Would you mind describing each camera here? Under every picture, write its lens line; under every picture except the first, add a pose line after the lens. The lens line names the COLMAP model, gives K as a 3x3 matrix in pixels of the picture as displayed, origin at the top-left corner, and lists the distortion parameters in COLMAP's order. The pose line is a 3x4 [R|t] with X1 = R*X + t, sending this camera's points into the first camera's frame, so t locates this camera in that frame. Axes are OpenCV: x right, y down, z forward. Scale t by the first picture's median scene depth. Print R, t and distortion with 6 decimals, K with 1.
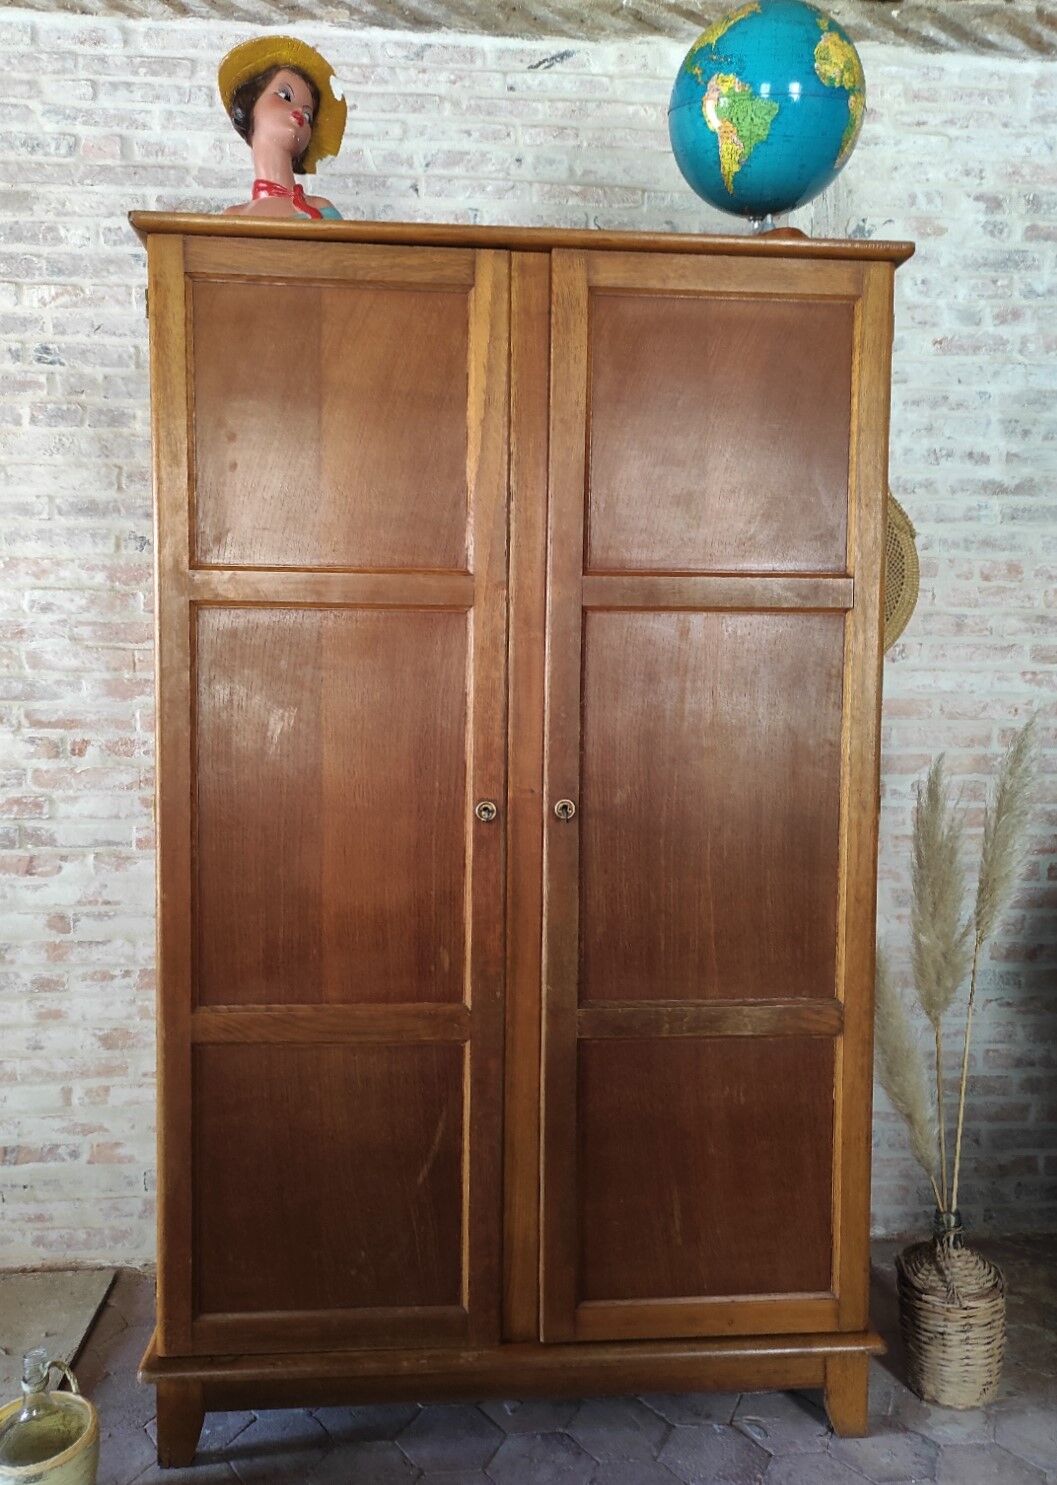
lens RADIAL K [[1130.5, 0, 501.0], [0, 1130.5, 748.2], [0, 0, 1]] dist [0.043127, -0.049154]
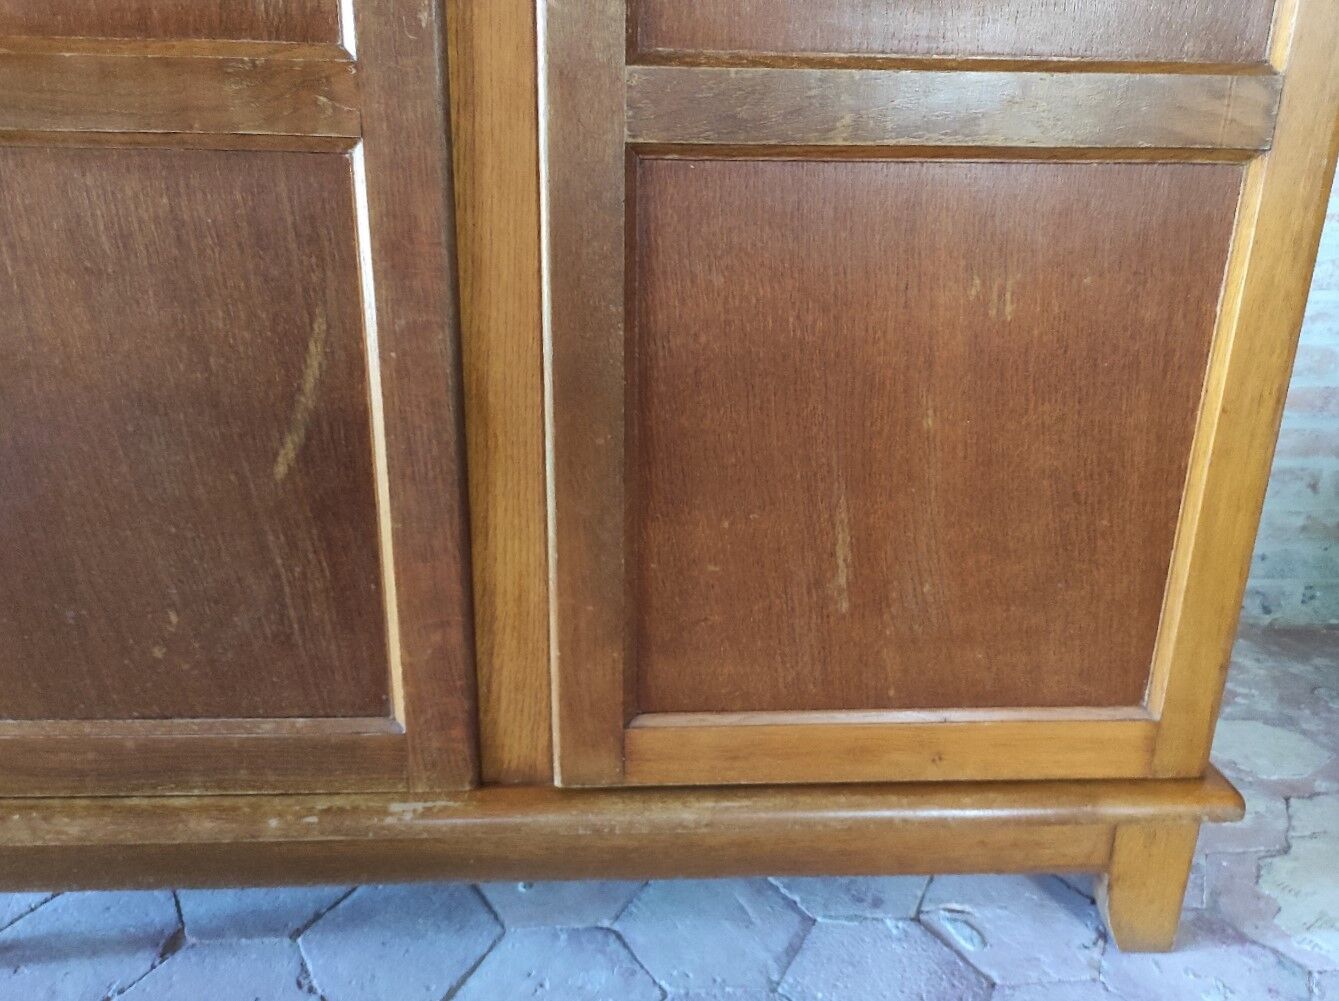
lens RADIAL K [[1043.3, 0, 667.0], [0, 1043.3, 503.3], [0, 0, 1]] dist [0.029653, -0.037108]
pose [[0.999611, 0.018082, -0.021243, 0.087979], [-0.011399, 0.959765, 0.280573, 0.261187], [0.025462, -0.280222, 0.959597, 0.571697]]
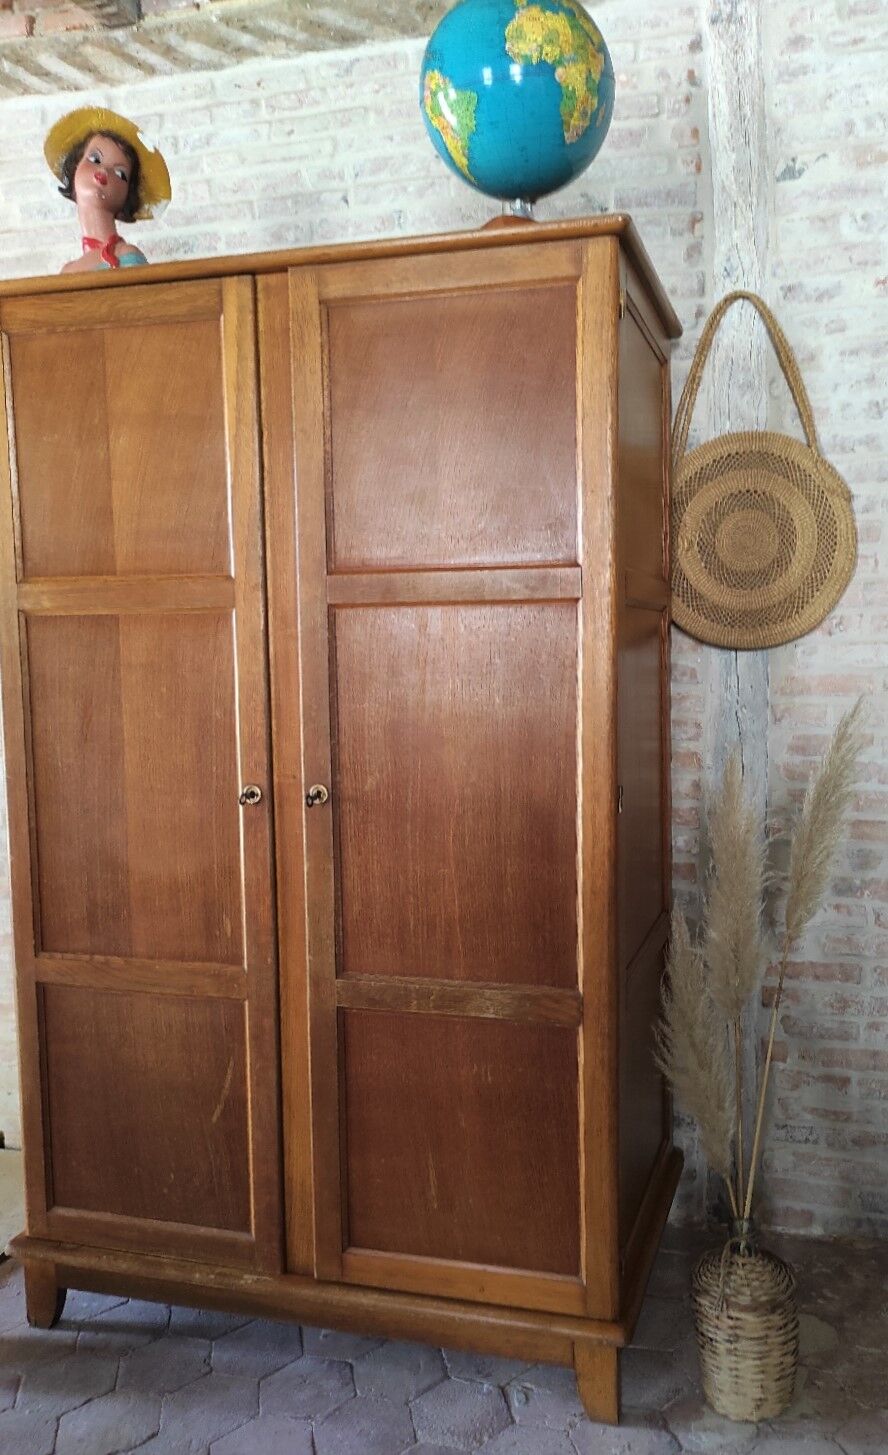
lens RADIAL K [[1106.8, 0, 539.5], [0, 1106.8, 732.5], [0, 0, 1]] dist [0.043659, -0.047032]
pose [[0.943644, 0.010323, -0.330801, 0.566549], [0.002006, 0.999317, 0.036908, -0.040351], [0.330956, -0.035492, 0.942978, 0.074991]]
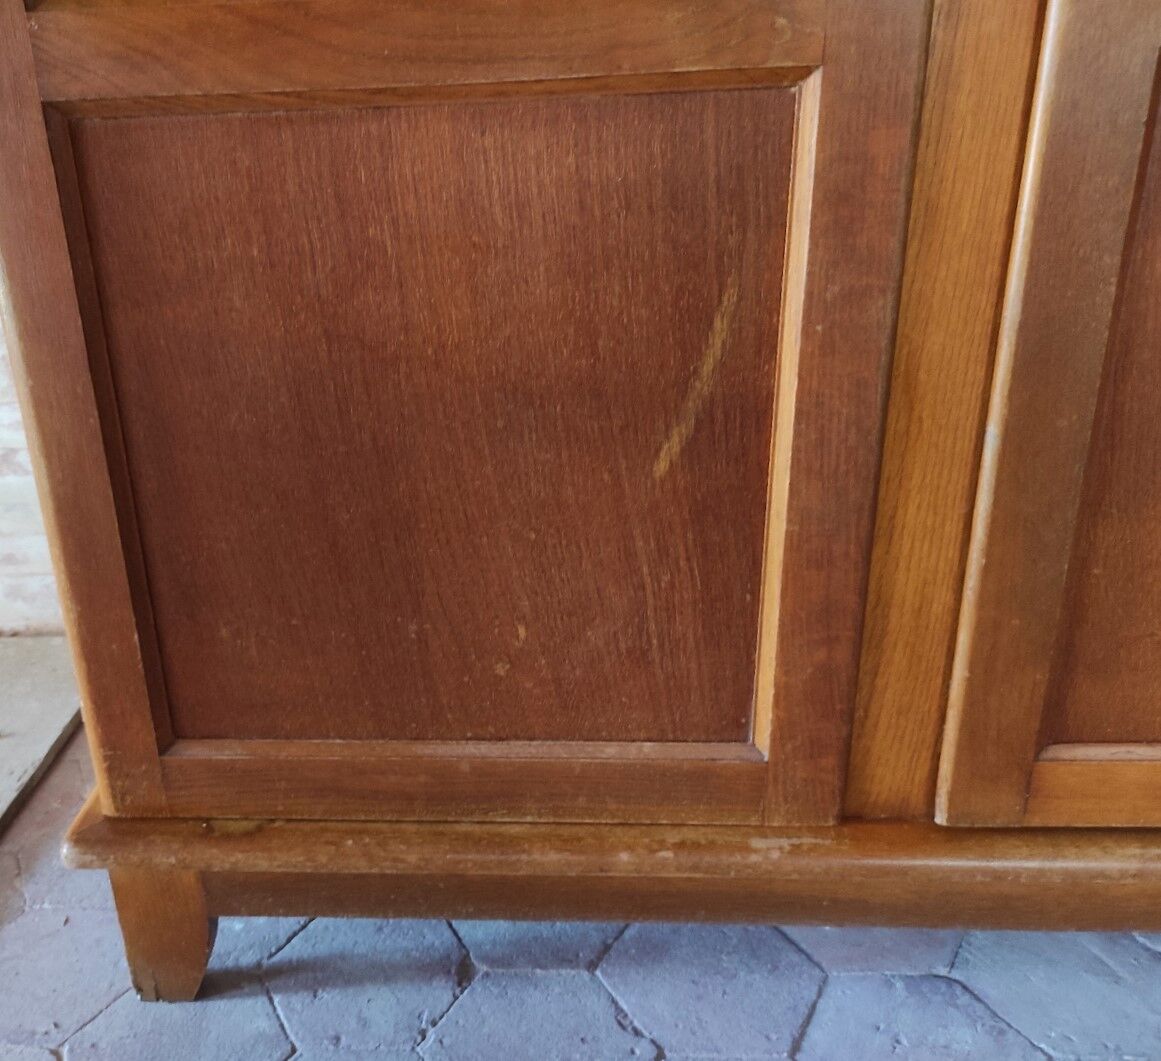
lens RADIAL K [[1099.1, 0, 448.2], [0, 1099.1, 539.4], [0, 0, 1]] dist [0.031909, -0.037259]
pose [[0.986163, 0.008177, -0.165575, -0.077070], [0.049357, 0.939006, 0.340340, 0.257194], [0.158259, -0.343803, 0.925610, 0.595805]]
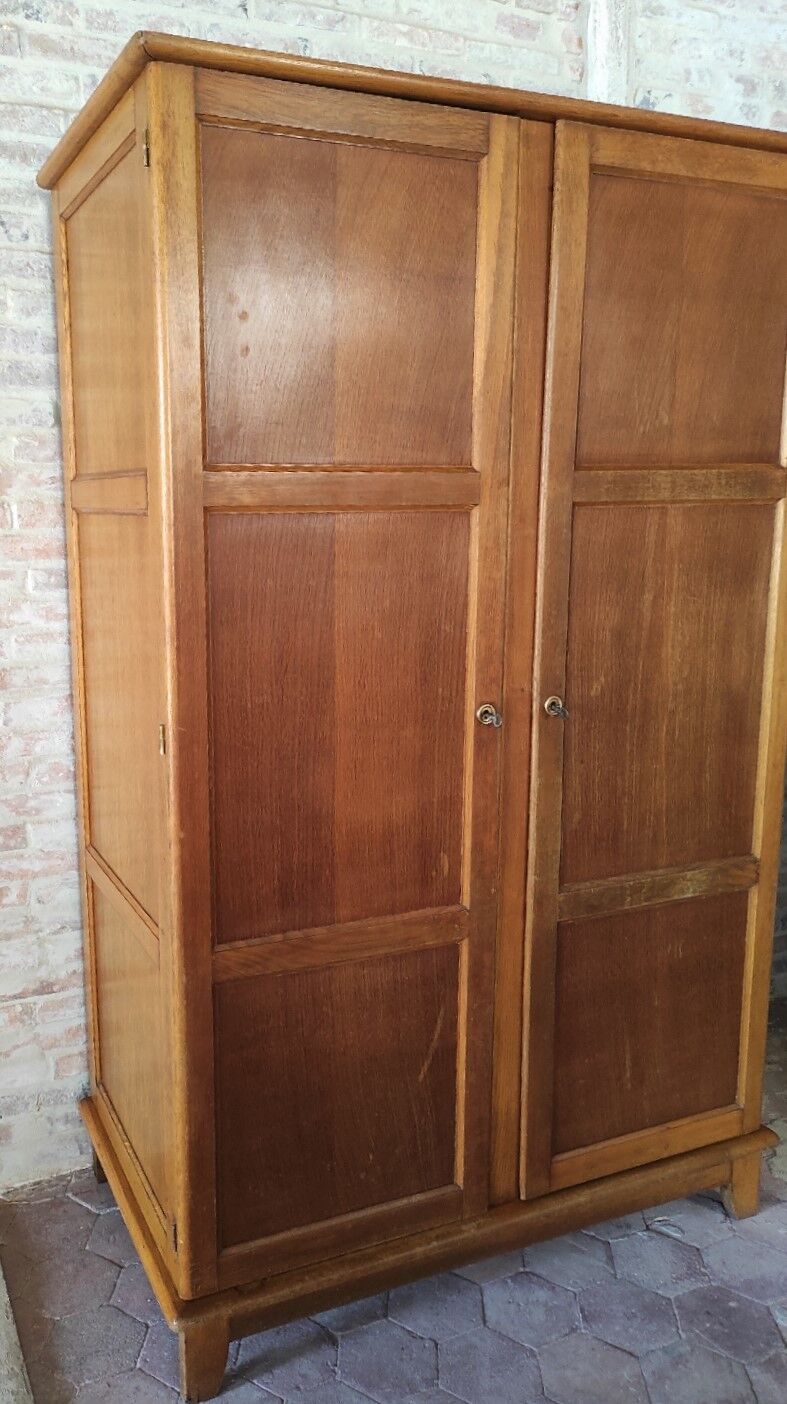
lens RADIAL K [[1082.9, 0, 278.1], [0, 1082.9, 689.1], [0, 0, 1]] dist [0.038412, -0.040605]
pose [[0.950168, -0.068919, 0.304024, -0.442550], [0.031685, 0.991556, 0.125750, -0.085068], [-0.310123, -0.109851, 0.944329, 0.153986]]
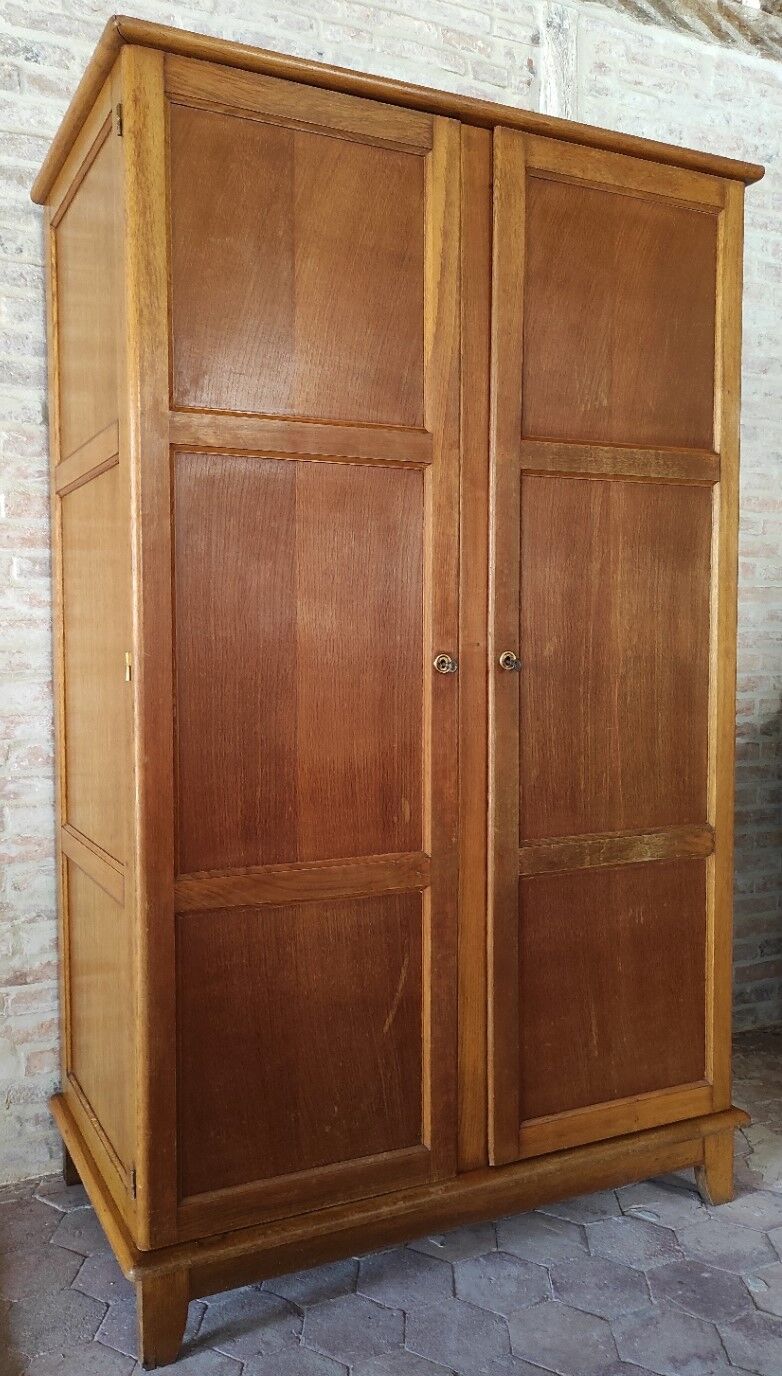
lens RADIAL K [[1077.4, 0, 326.4], [0, 1077.4, 695.7], [0, 0, 1]] dist [0.050445, -0.059838]
pose [[0.939788, -0.030272, 0.340416, -0.423134], [0.029258, 0.999539, 0.008115, 0.069176], [-0.340504, 0.002334, 0.940240, 0.099523]]
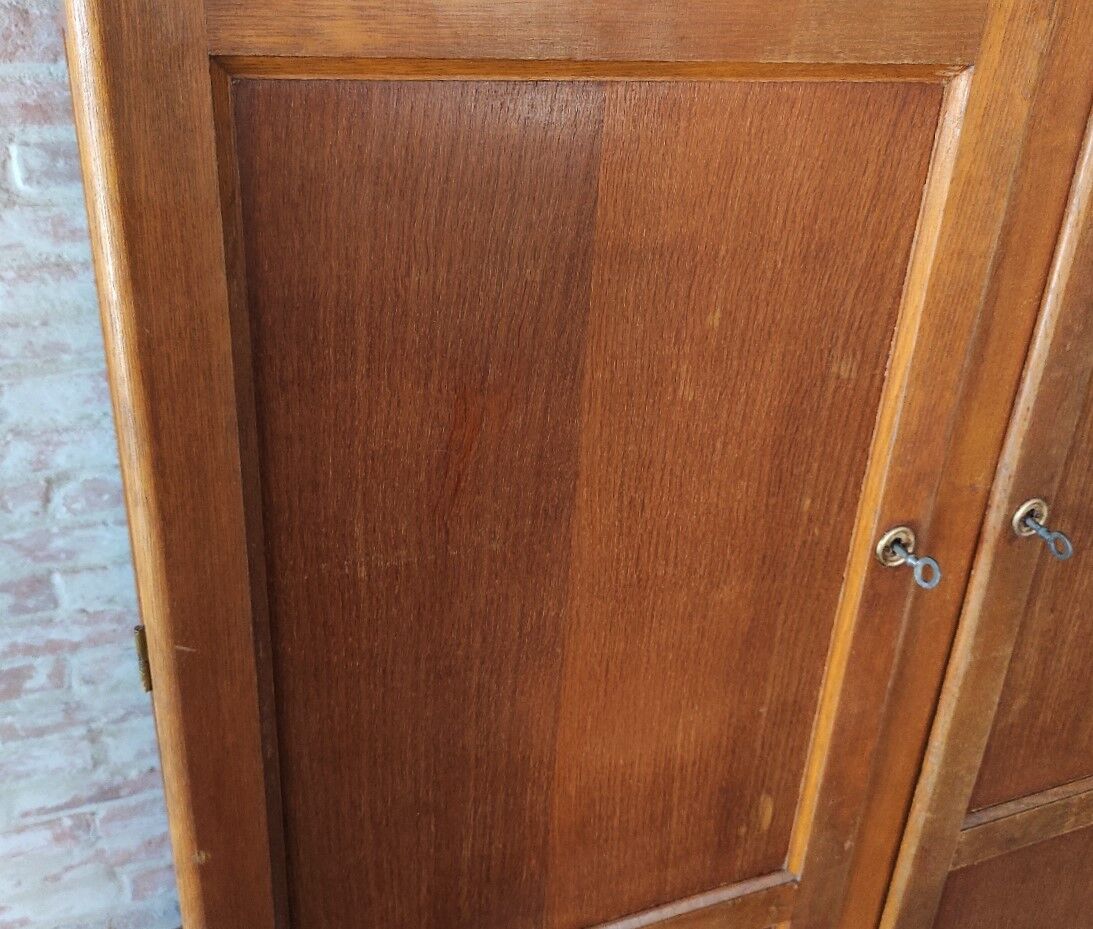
lens RADIAL K [[1014.1, 0, 478.3], [0, 1014.1, 466.5], [0, 0, 1]] dist [0.014083, -0.021936]
pose [[0.959753, -0.100733, 0.262157, -0.261453], [-0.003712, 0.928829, 0.370489, -0.117564], [-0.280820, -0.356551, 0.891073, 0.649979]]
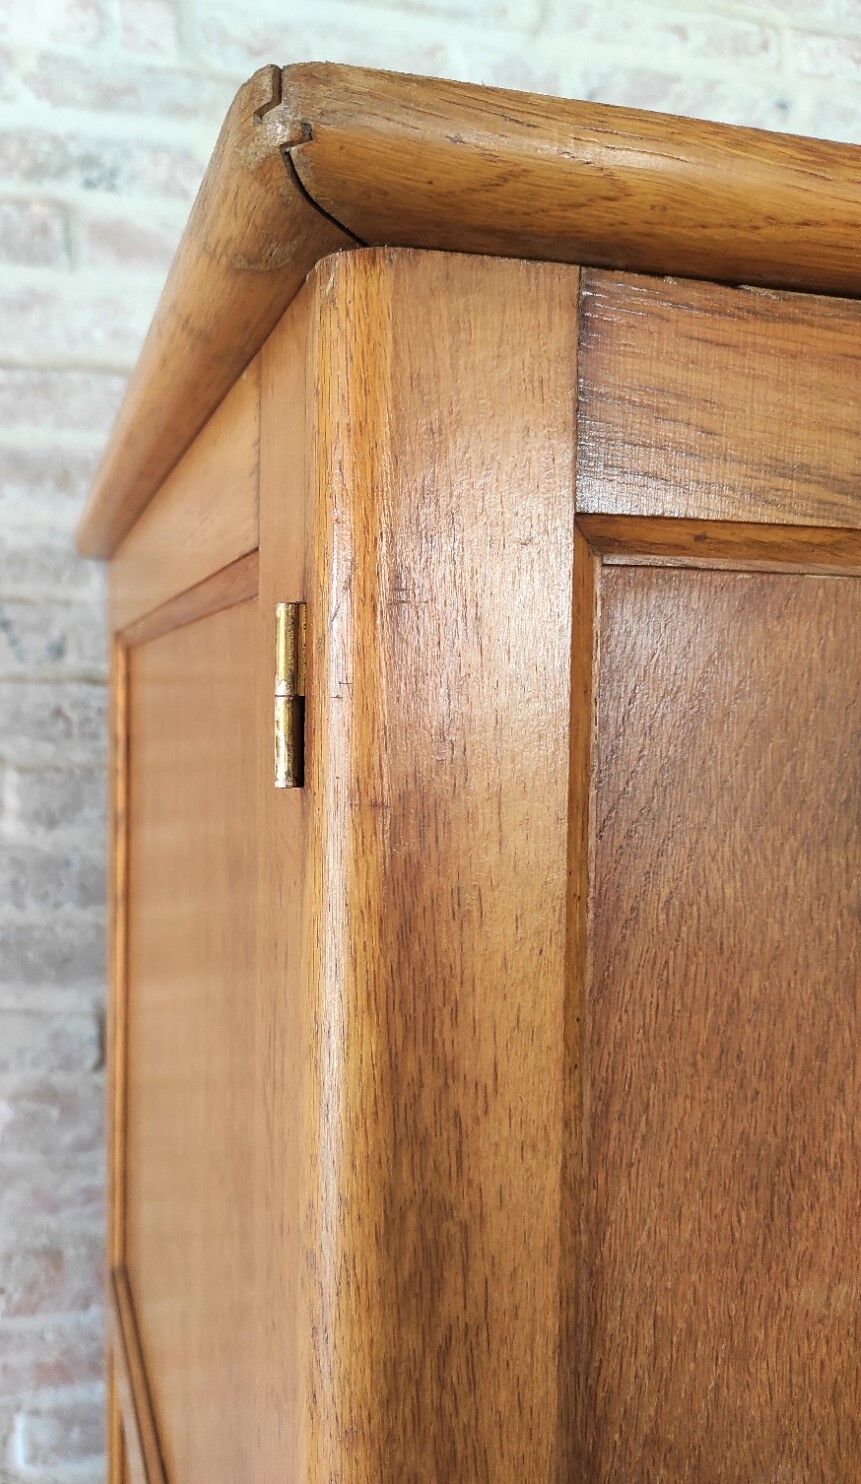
lens RADIAL K [[1160.4, 0, 298.9], [0, 1160.4, 727.3], [0, 0, 1]] dist [0.012973, -0.031320]
pose [[0.987560, -0.002074, 0.157232, -0.301603], [0.005852, 0.999705, -0.023569, -0.346891], [-0.157137, 0.024196, 0.987280, 0.768789]]
